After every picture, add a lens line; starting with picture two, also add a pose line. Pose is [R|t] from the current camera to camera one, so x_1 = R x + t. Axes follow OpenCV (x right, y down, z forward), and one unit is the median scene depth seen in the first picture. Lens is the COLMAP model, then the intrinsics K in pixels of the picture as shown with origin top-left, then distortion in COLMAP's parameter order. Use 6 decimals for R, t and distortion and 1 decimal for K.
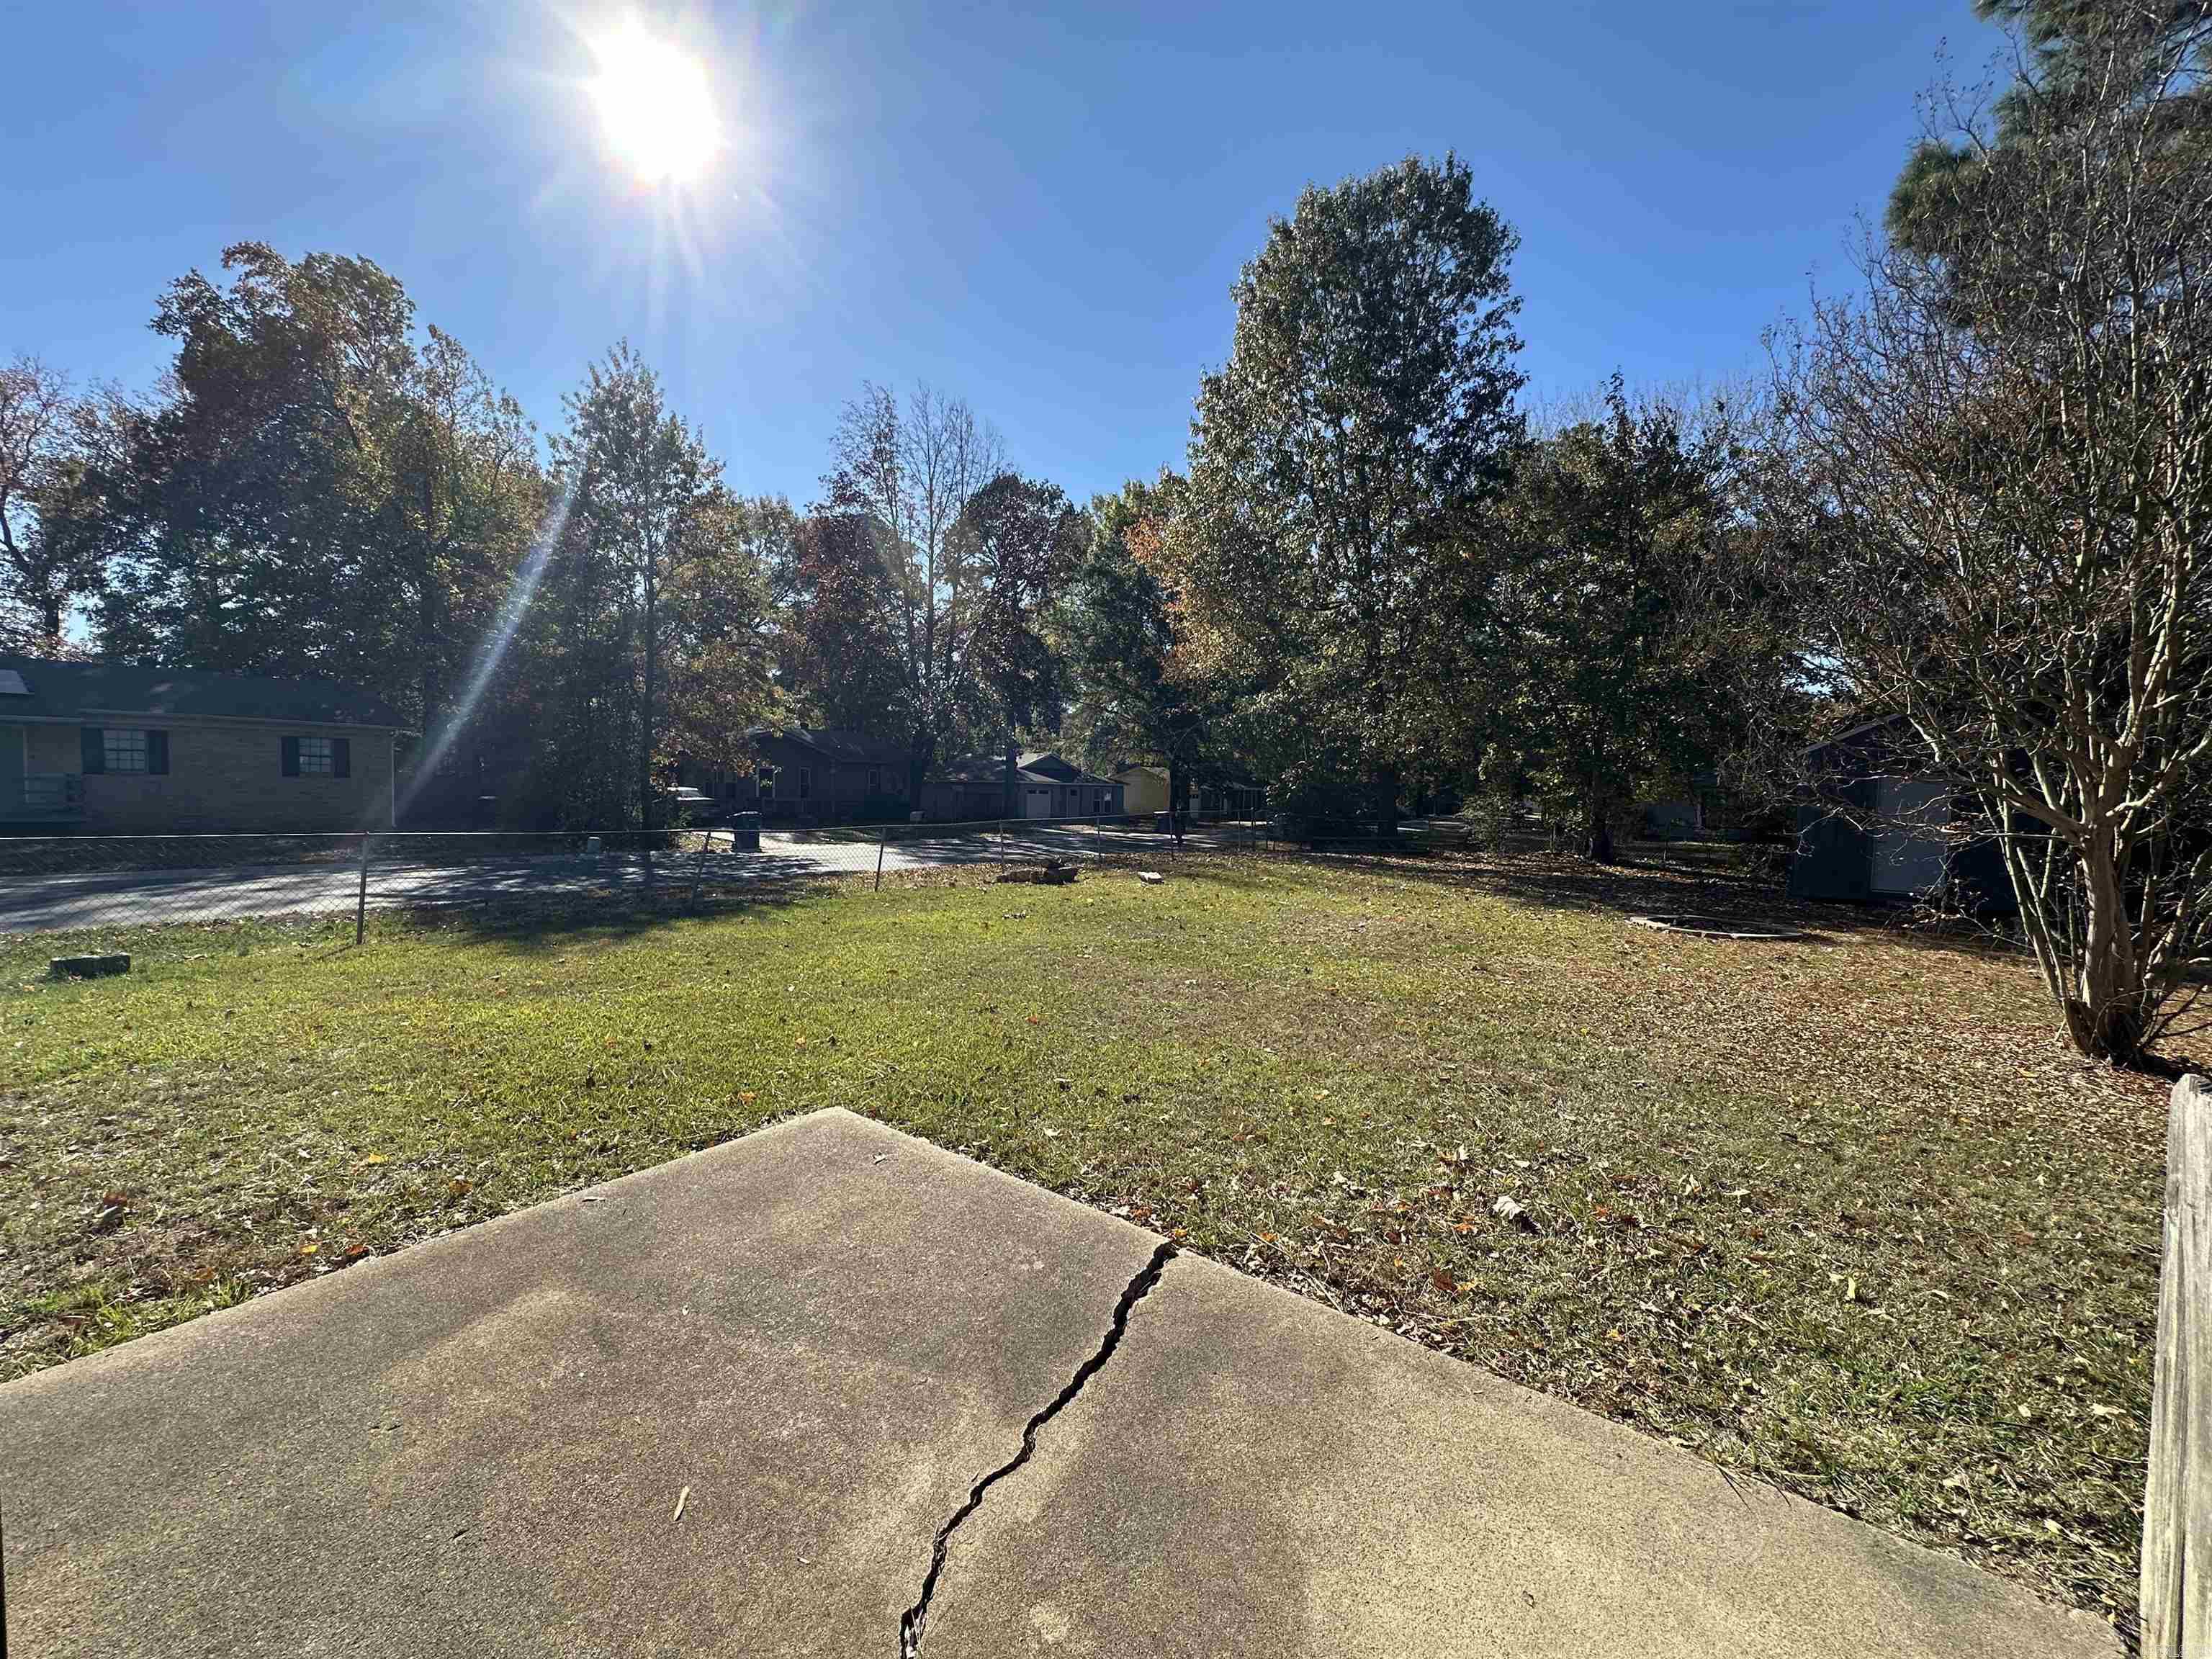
lens RADIAL K [[879.3, 0, 1107.5], [0, 879.3, 820.2], [0, 0, 1]] dist [0.002721, 0.000022]
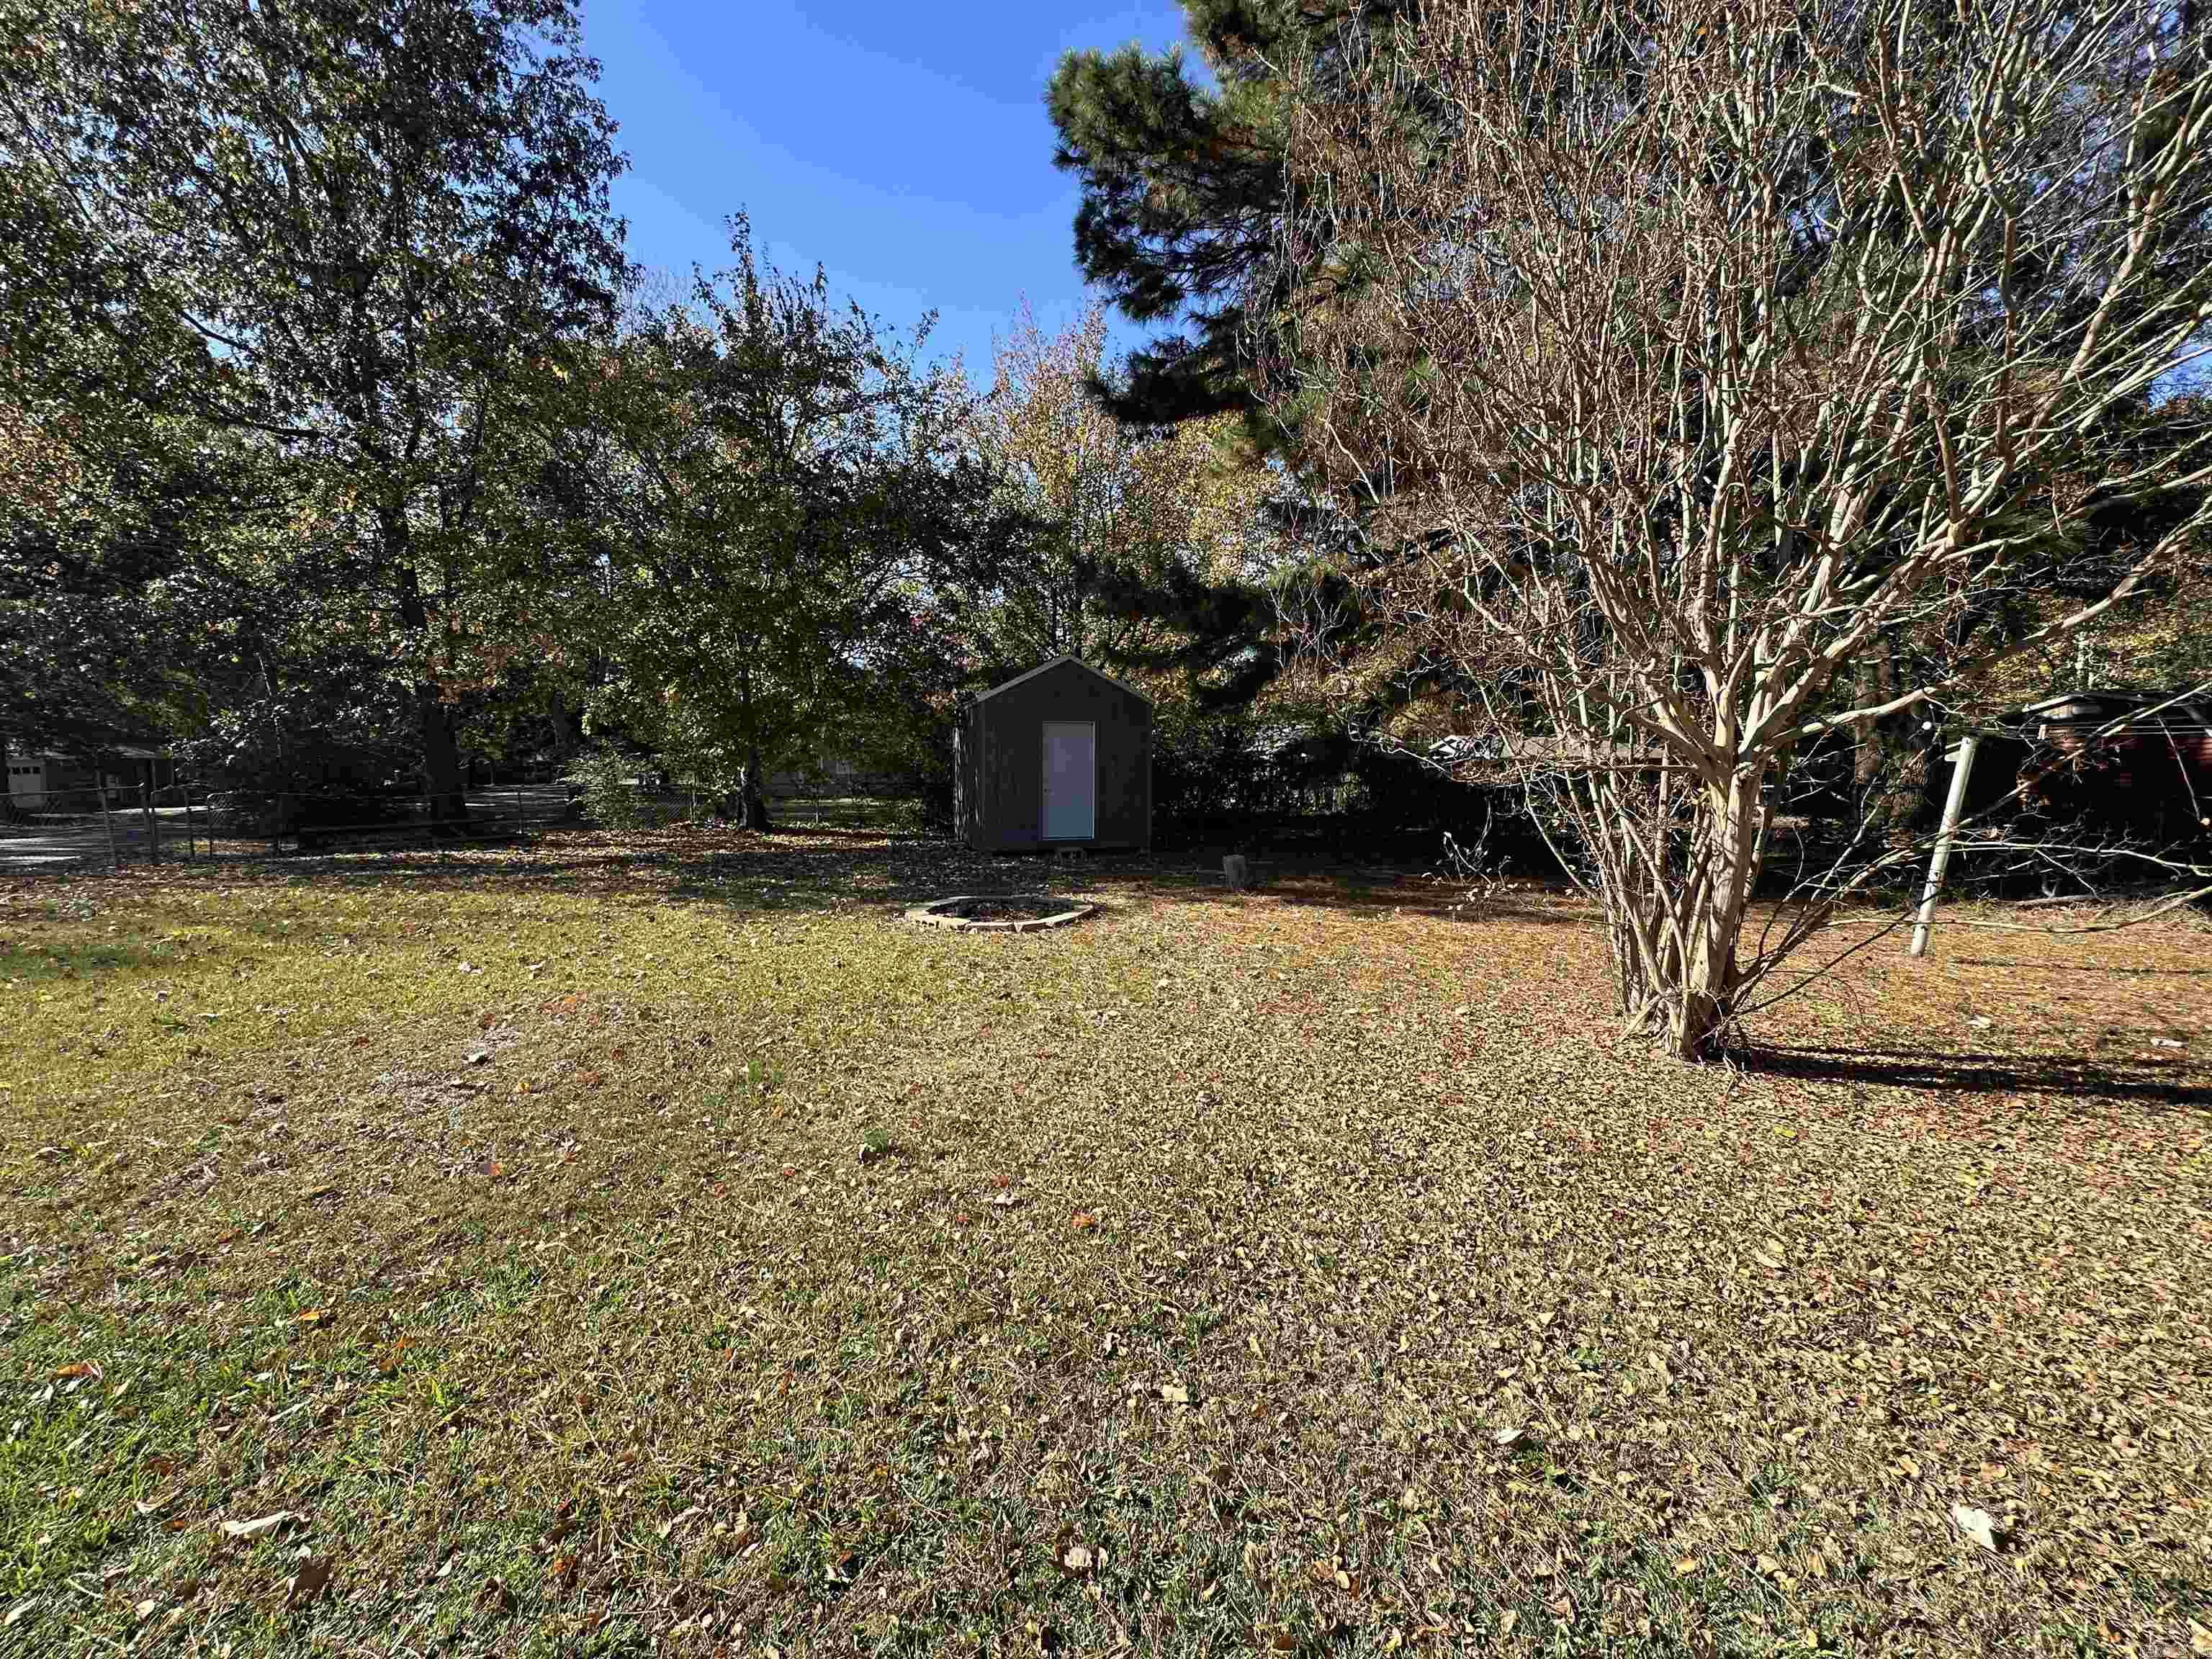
lens RADIAL K [[879.3, 0, 1104.9], [0, 879.3, 825.5], [0, 0, 1]] dist [0.002721, 0.000022]
pose [[0.564121, -0.081548, 0.821655, 0.064201], [0.043052, 0.996662, 0.069359, -0.000957], [-0.824569, -0.003753, 0.565749, 0.270096]]
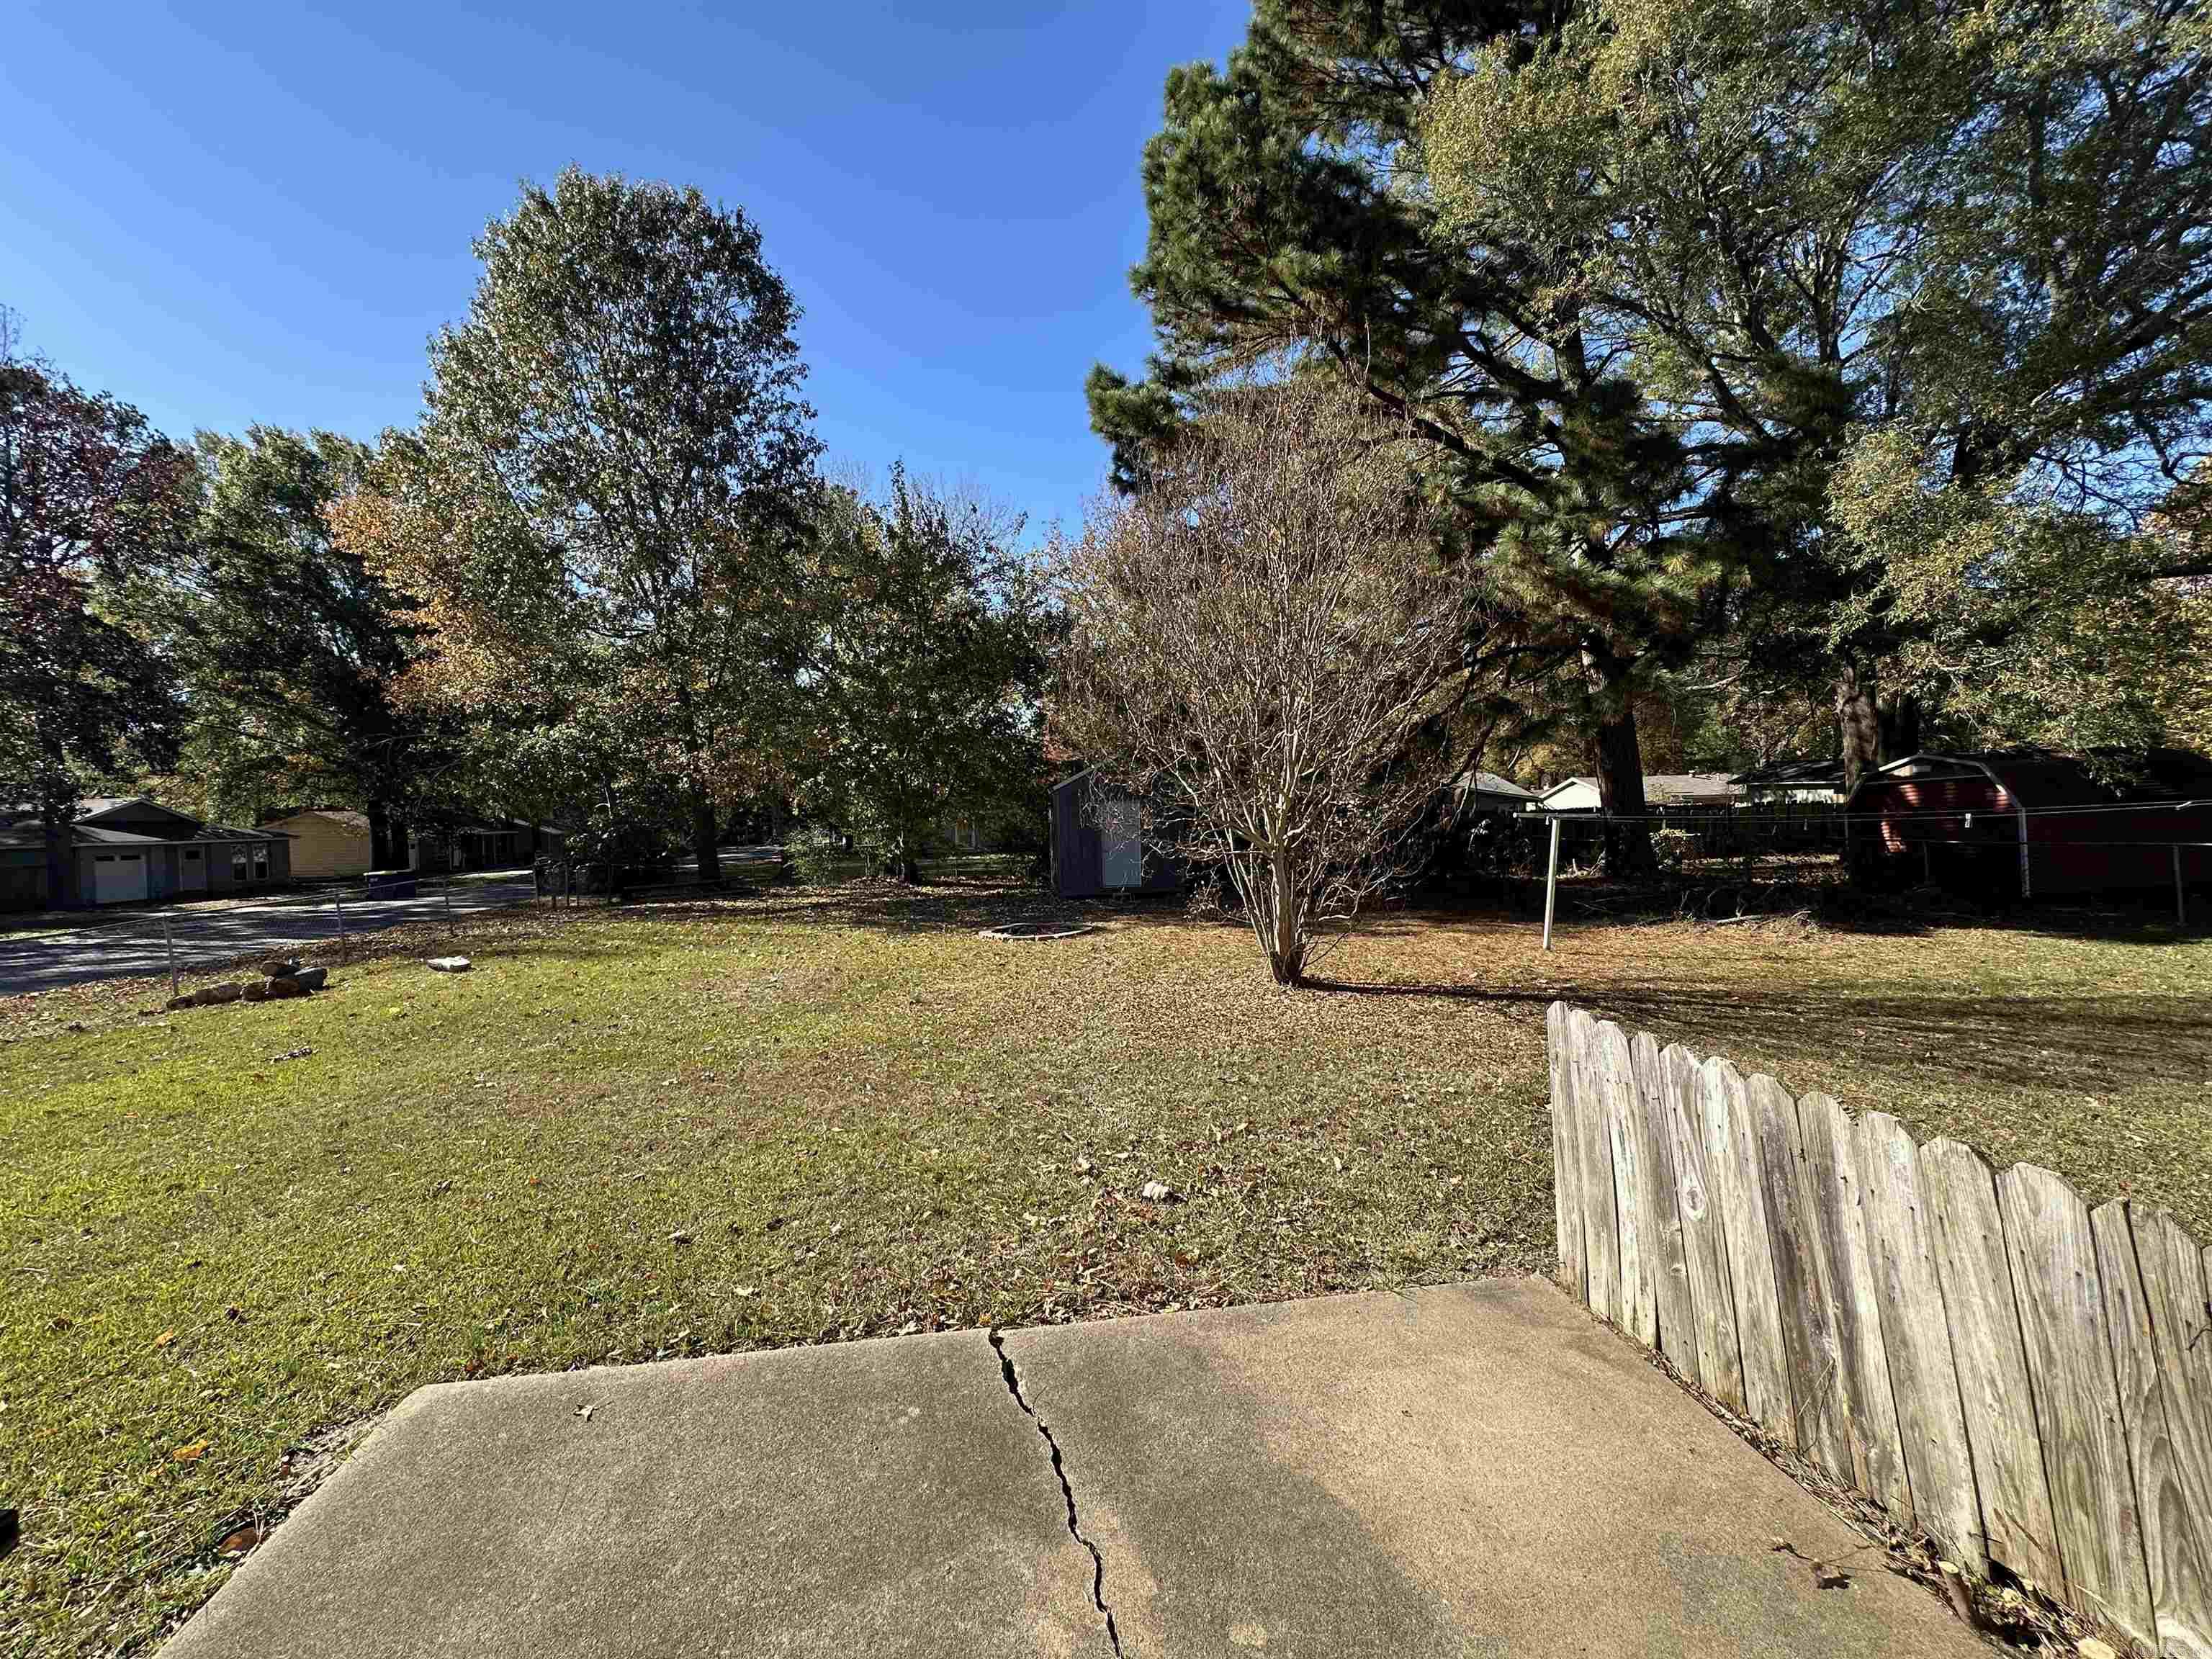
lens RADIAL K [[879.3, 0, 1102.7], [0, 879.3, 826.4], [0, 0, 1]] dist [0.002721, 0.000022]
pose [[0.704930, -0.055869, 0.707073, -0.071419], [0.073087, 0.997308, 0.005936, -0.016040], [-0.705501, 0.047493, 0.707116, 0.016092]]
